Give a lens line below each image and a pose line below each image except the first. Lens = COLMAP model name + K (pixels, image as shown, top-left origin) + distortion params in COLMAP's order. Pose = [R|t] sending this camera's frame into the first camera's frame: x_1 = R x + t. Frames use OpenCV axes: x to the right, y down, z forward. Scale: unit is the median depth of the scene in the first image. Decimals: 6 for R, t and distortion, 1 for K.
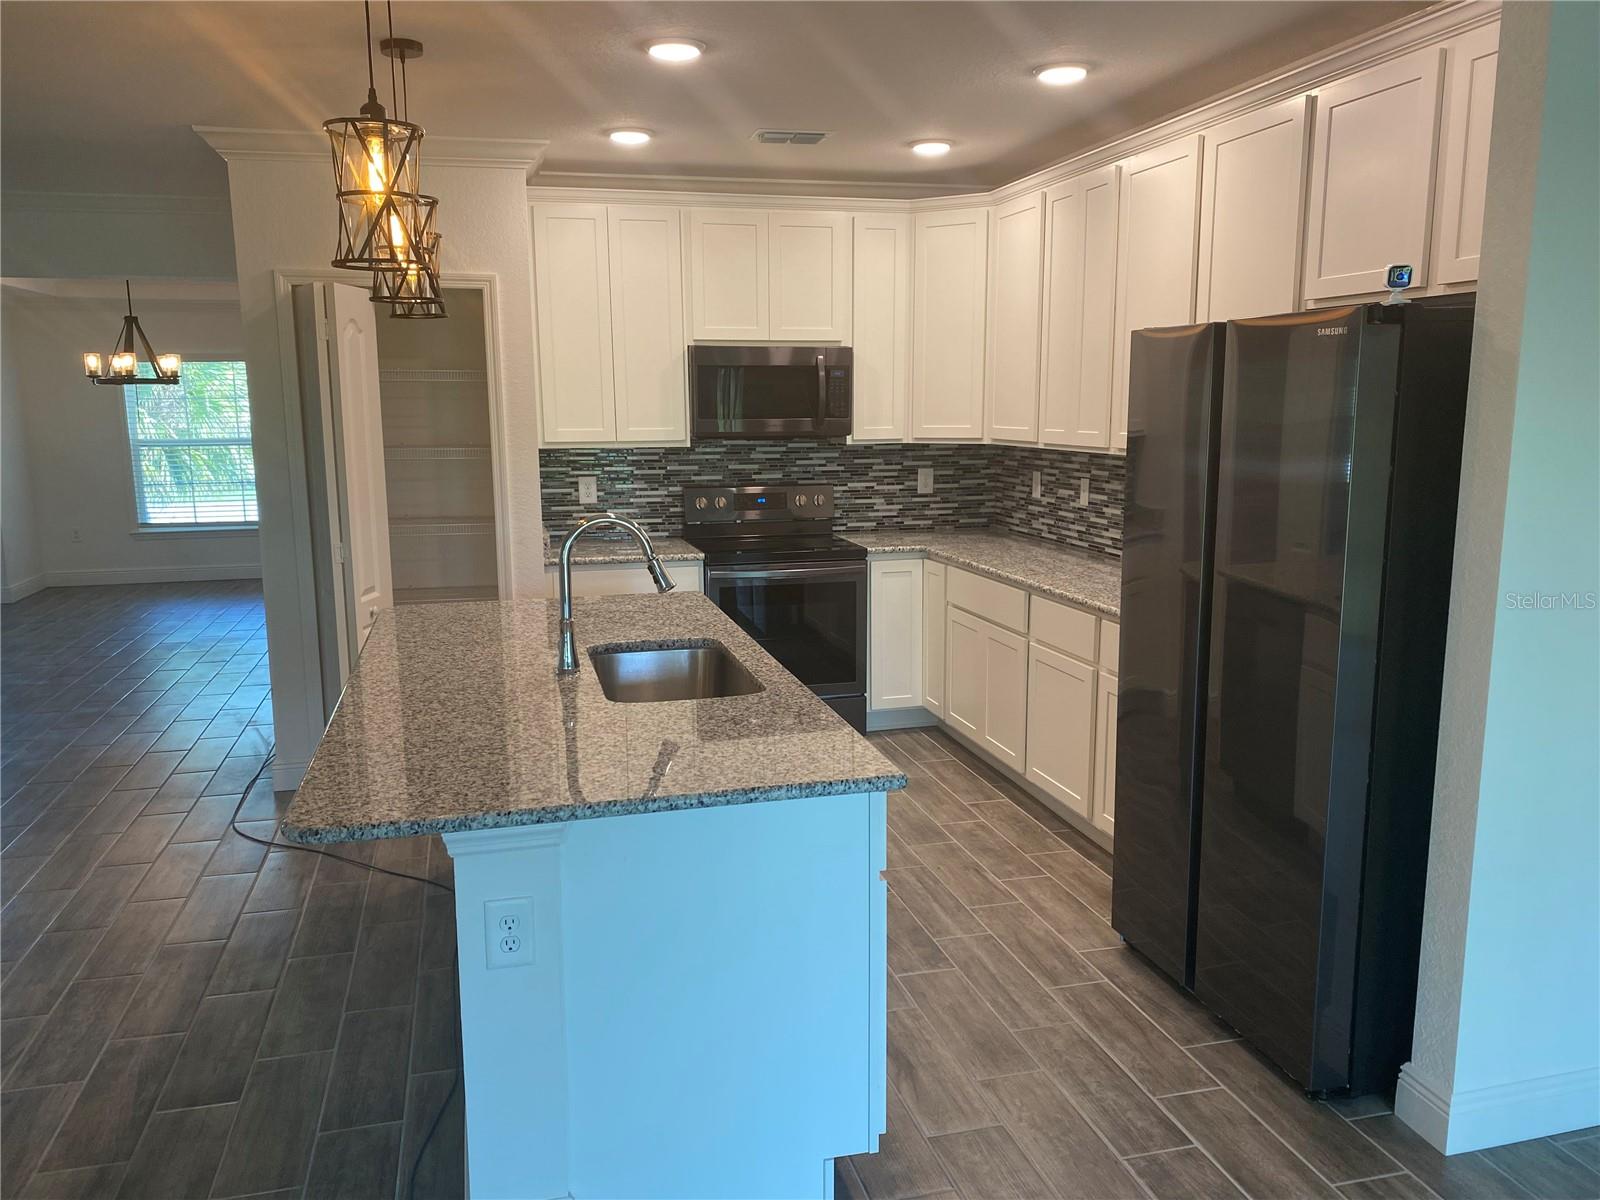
lens RADIAL K [[1225.4, 0, 802.2], [0, 1225.4, 598.6], [0, 0, 1]] dist [0.036449, -0.031069]
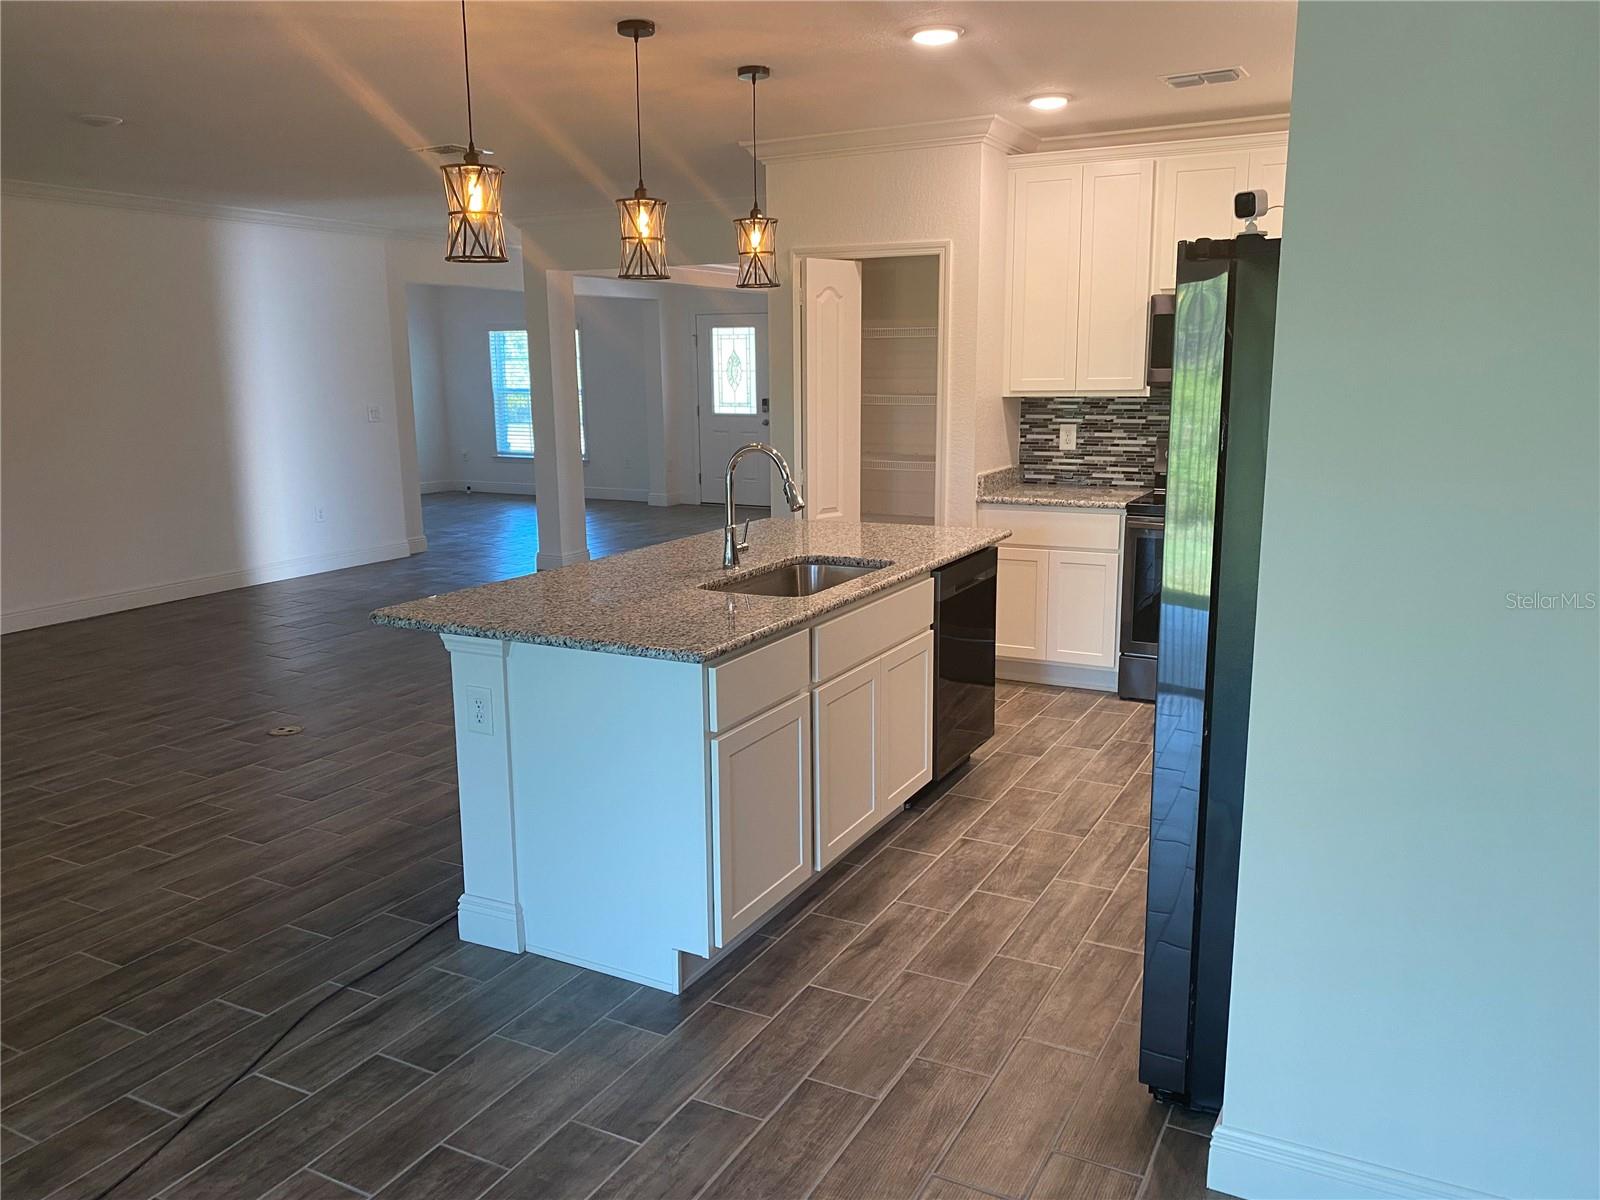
lens RADIAL K [[1225.4, 0, 794.8], [0, 1225.4, 608.3], [0, 0, 1]] dist [0.036449, -0.031069]
pose [[0.736723, 0.132515, -0.663084, 0.394300], [-0.103758, 0.991150, 0.082796, -0.005387], [0.668187, 0.007803, 0.743952, 0.057305]]
